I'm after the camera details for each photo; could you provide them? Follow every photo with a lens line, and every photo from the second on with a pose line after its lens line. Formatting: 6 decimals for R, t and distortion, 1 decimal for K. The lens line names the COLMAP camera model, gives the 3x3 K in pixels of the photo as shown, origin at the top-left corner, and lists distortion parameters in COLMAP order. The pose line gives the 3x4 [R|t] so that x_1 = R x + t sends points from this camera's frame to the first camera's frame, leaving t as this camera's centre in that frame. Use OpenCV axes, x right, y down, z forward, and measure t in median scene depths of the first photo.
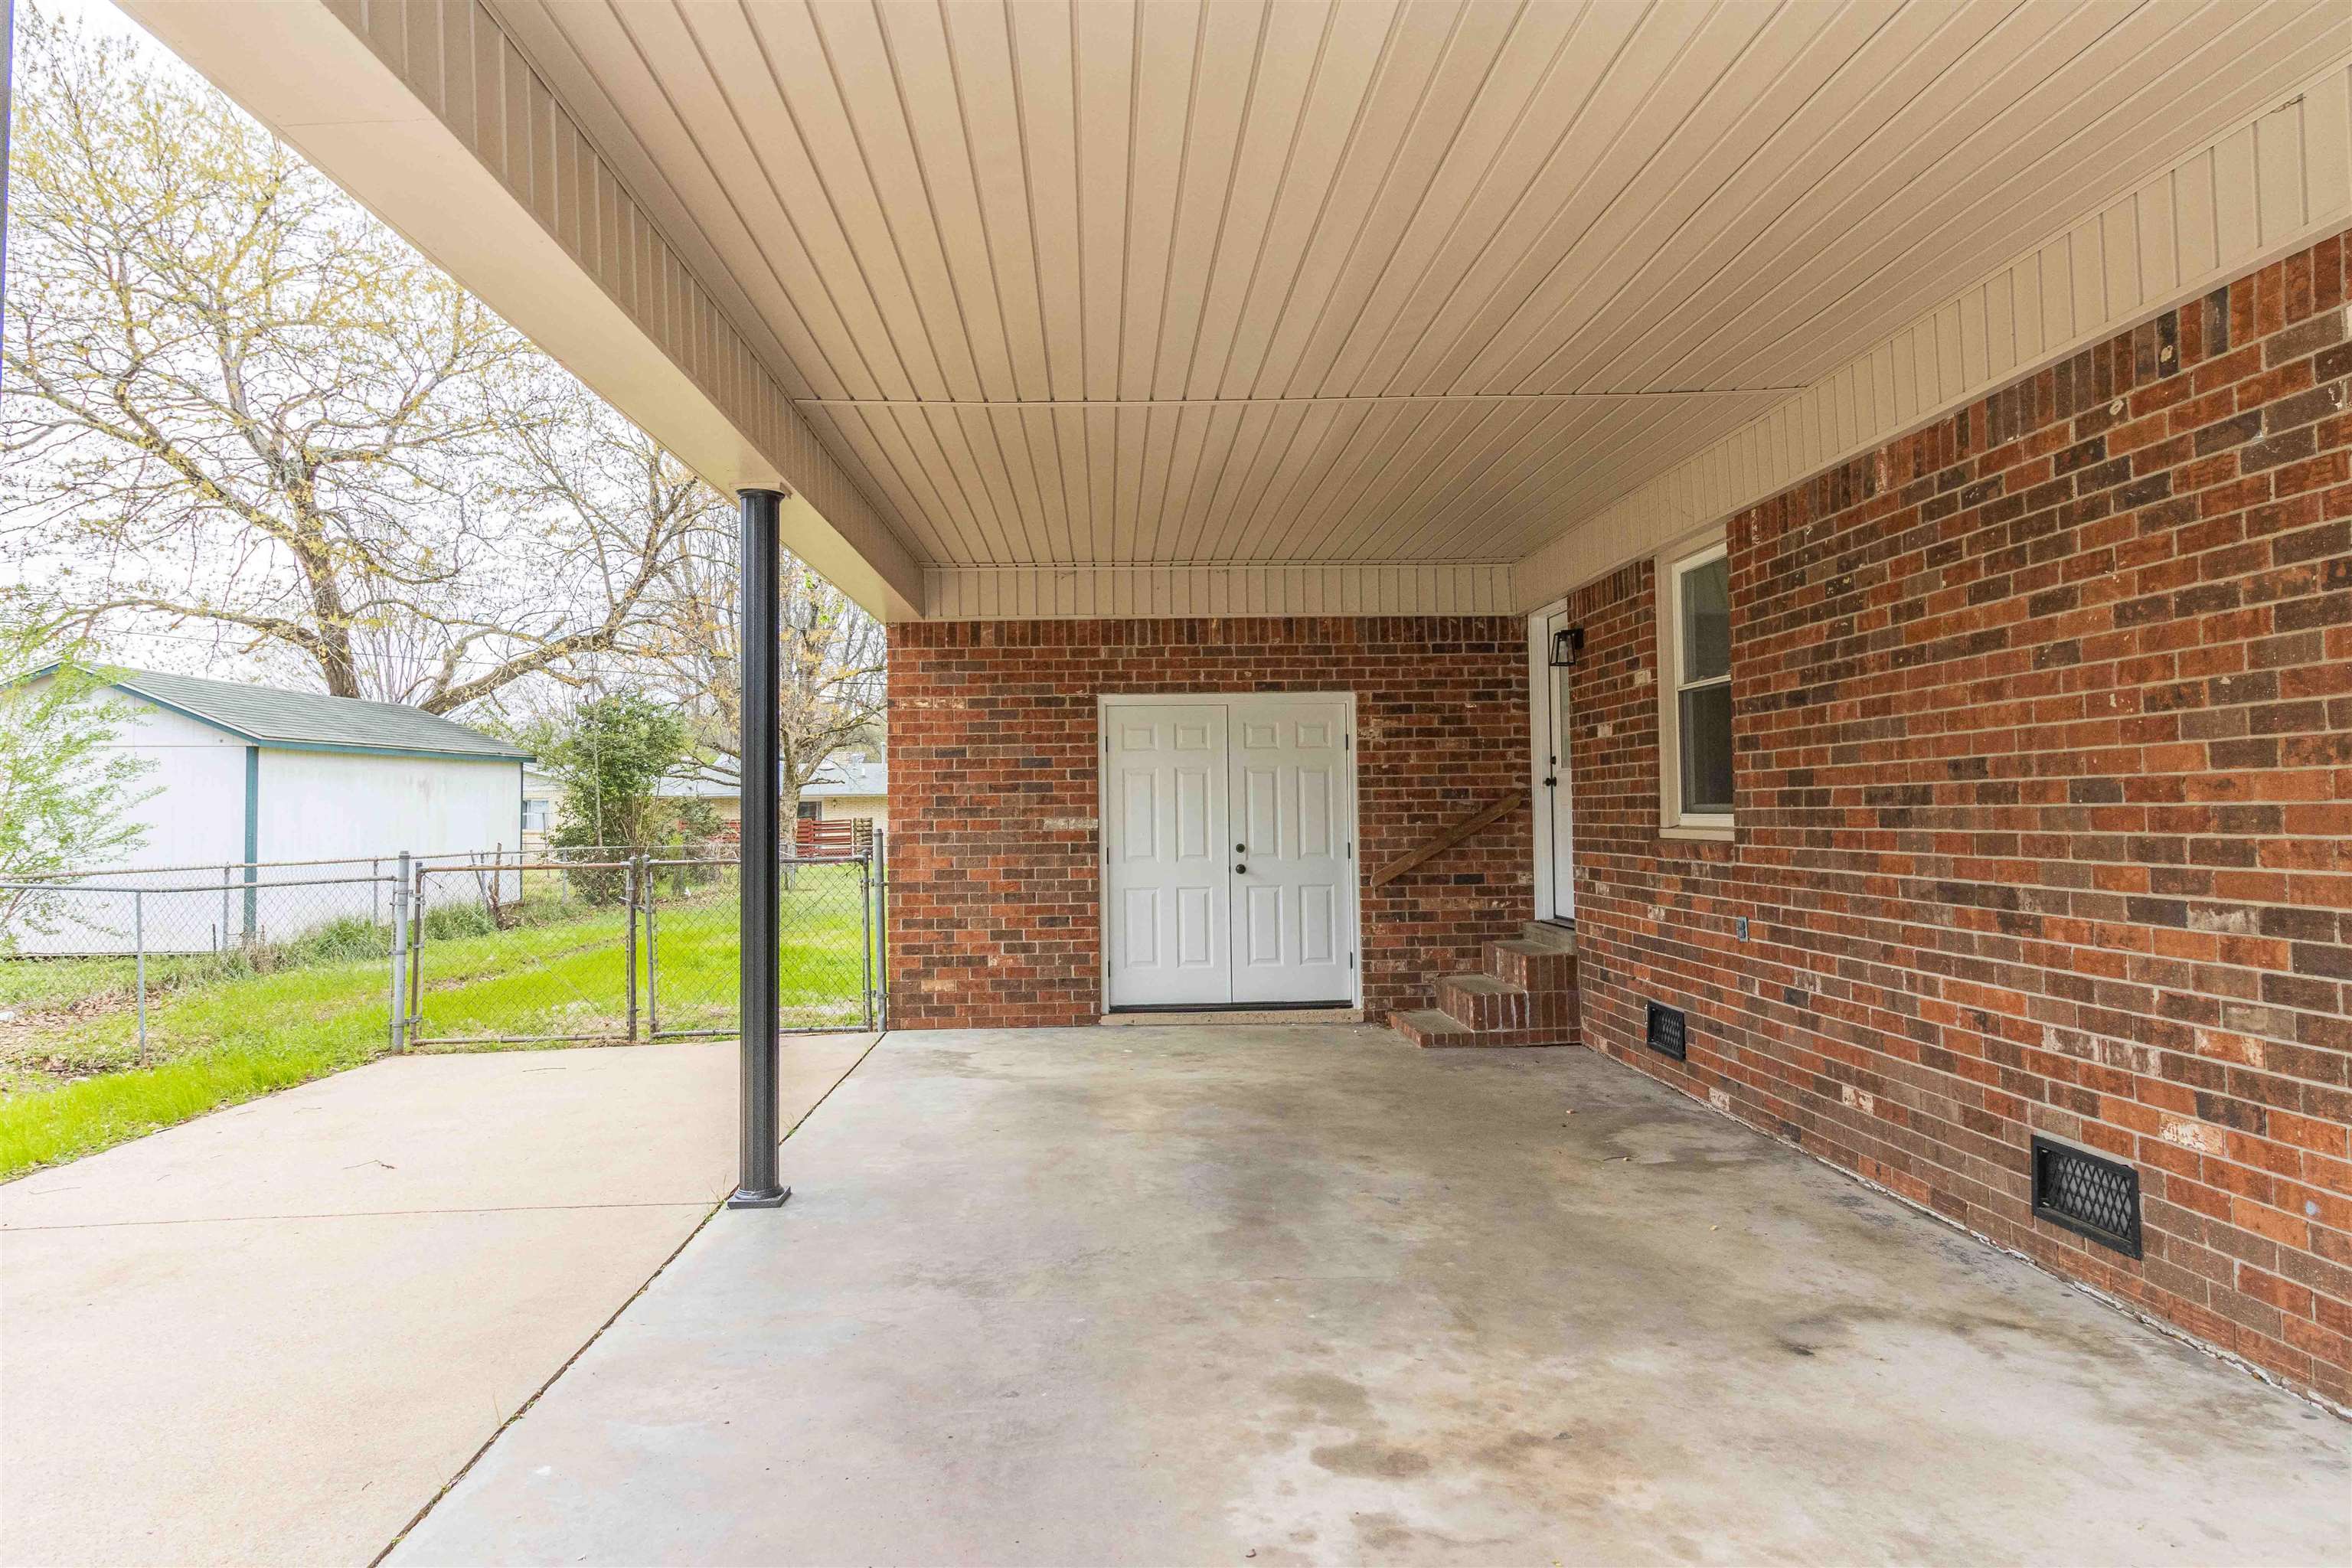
lens RADIAL K [[1560.4, 0, 1063.7], [0, 1560.4, 749.1], [0, 0, 1]] dist [0.005647, 0.001471]
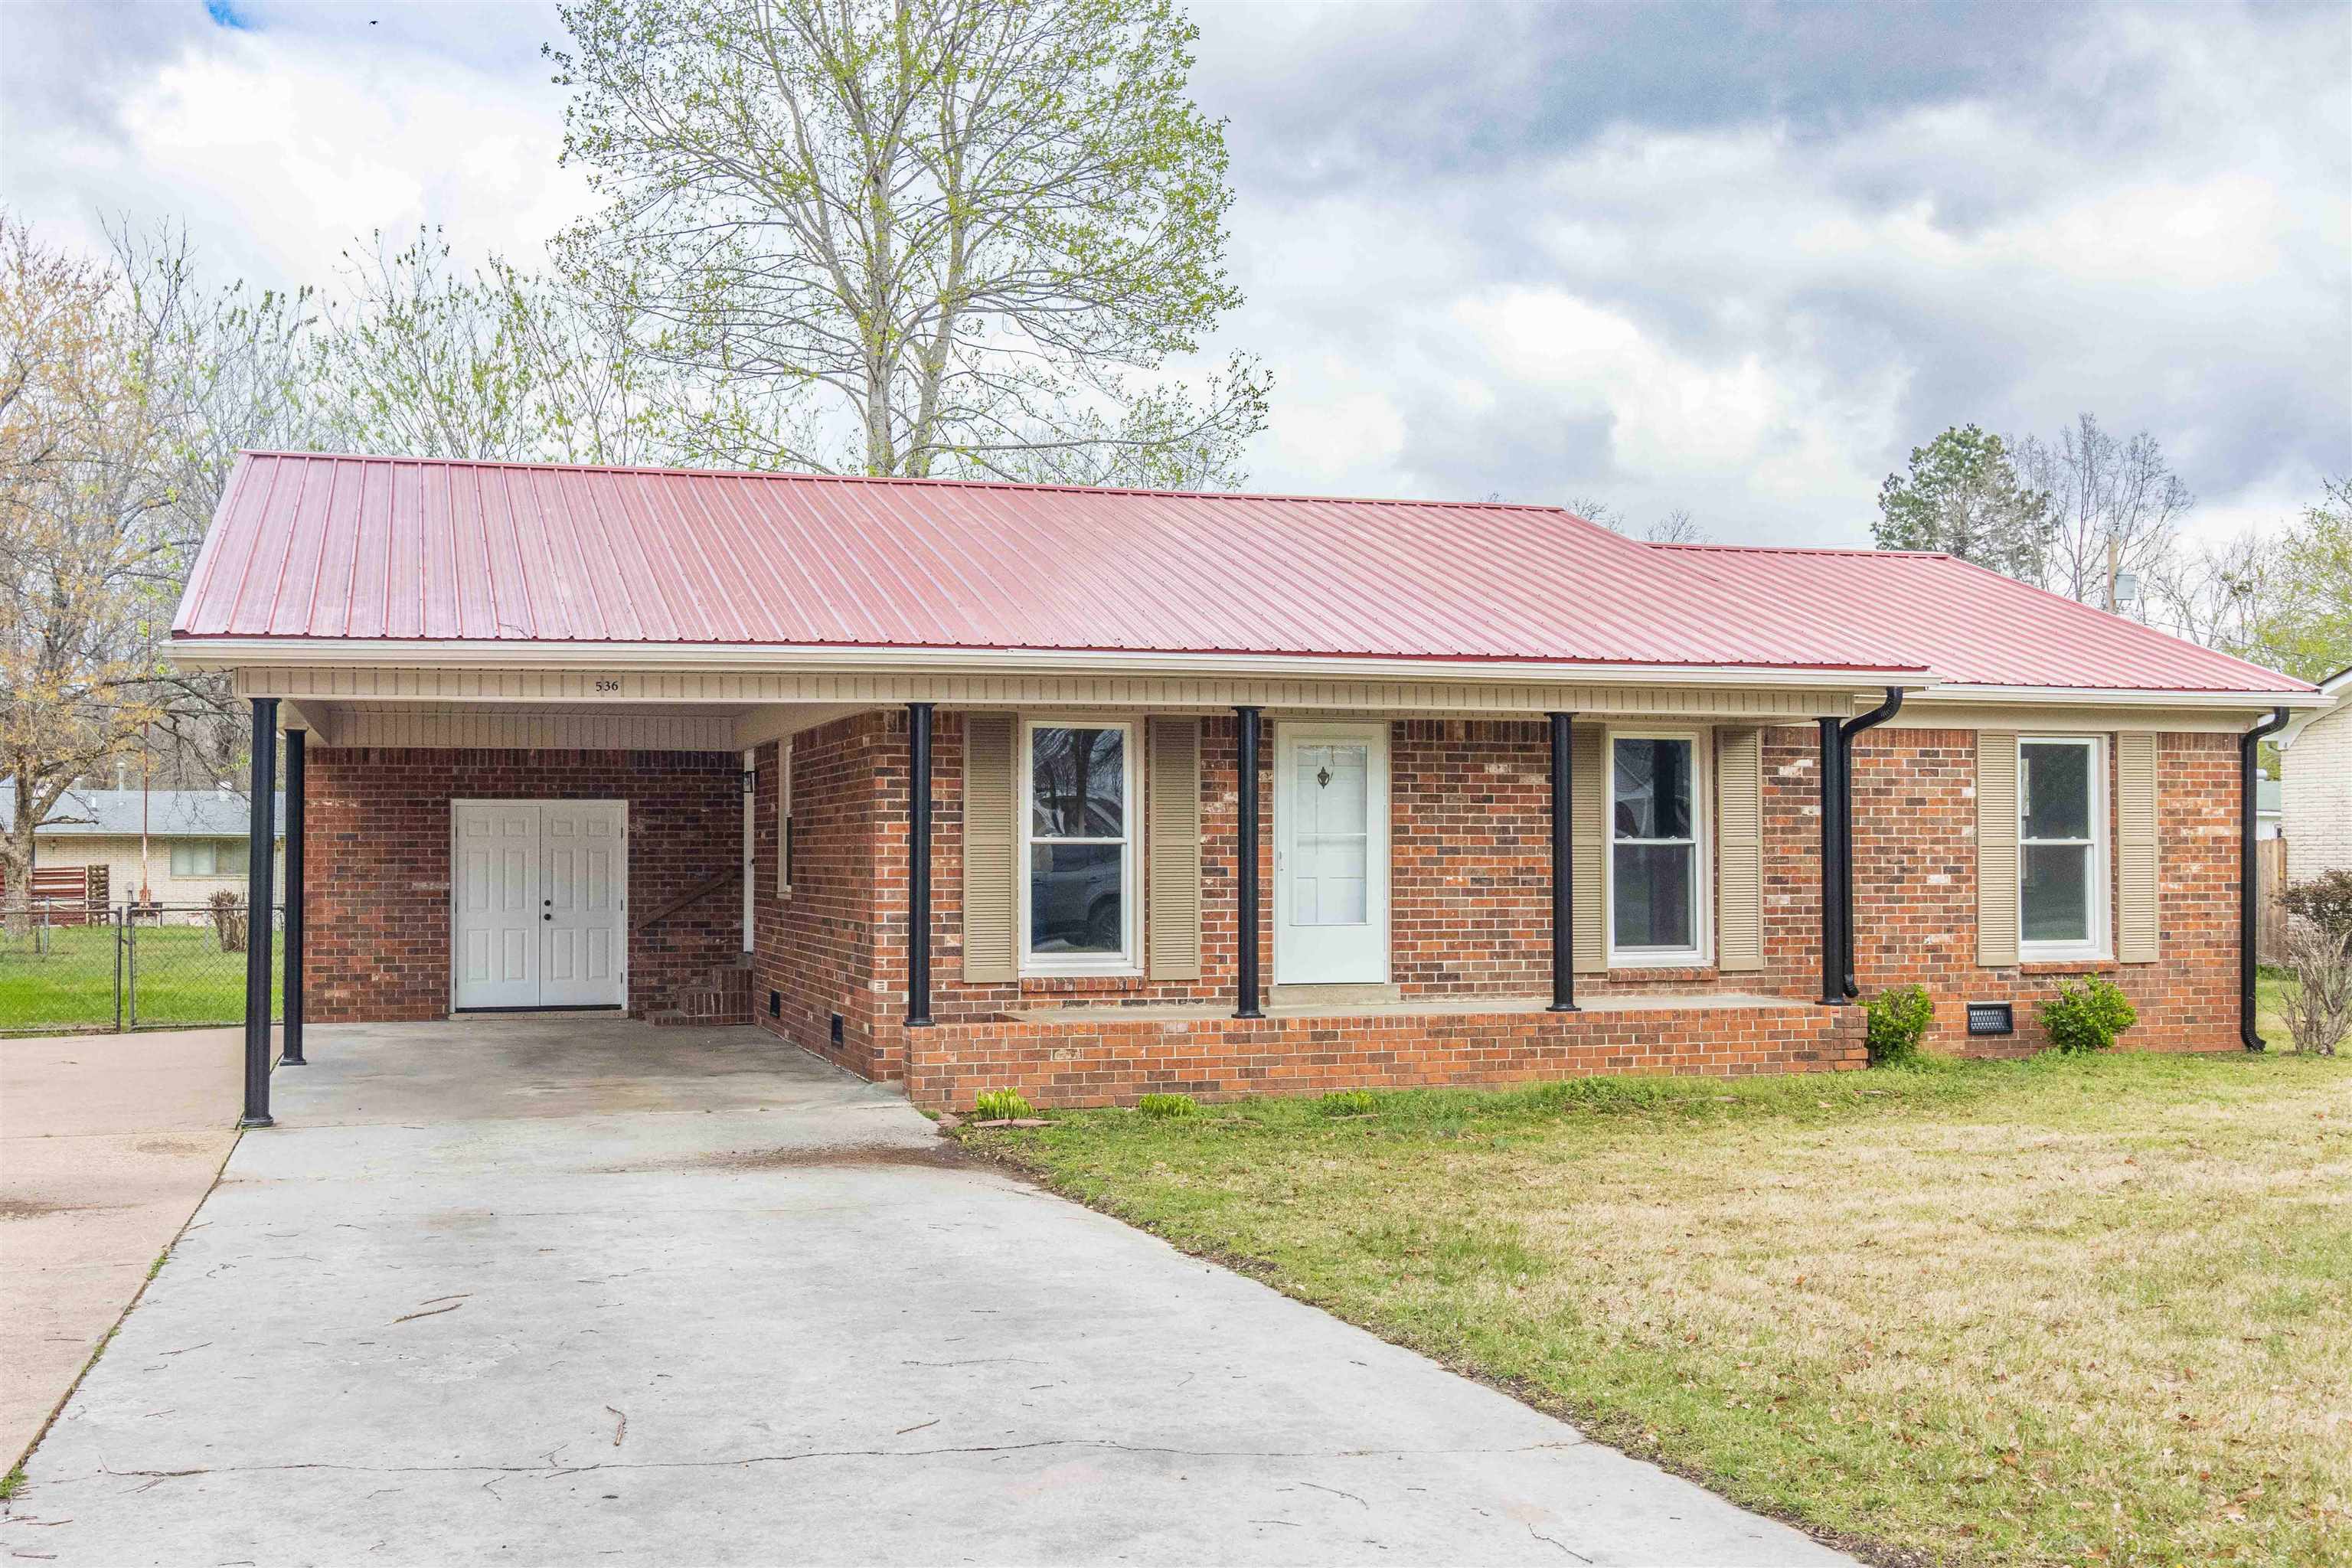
lens RADIAL K [[2791.6, 0, 1167.5], [0, 2791.6, 836.1], [0, 0, 1]] dist [0.003993, 0.001586]
pose [[0.957217, 0.015329, 0.288964, -0.092909], [-0.025544, 0.999174, 0.031616, -0.101281], [-0.288241, -0.037644, 0.956818, -1.745331]]
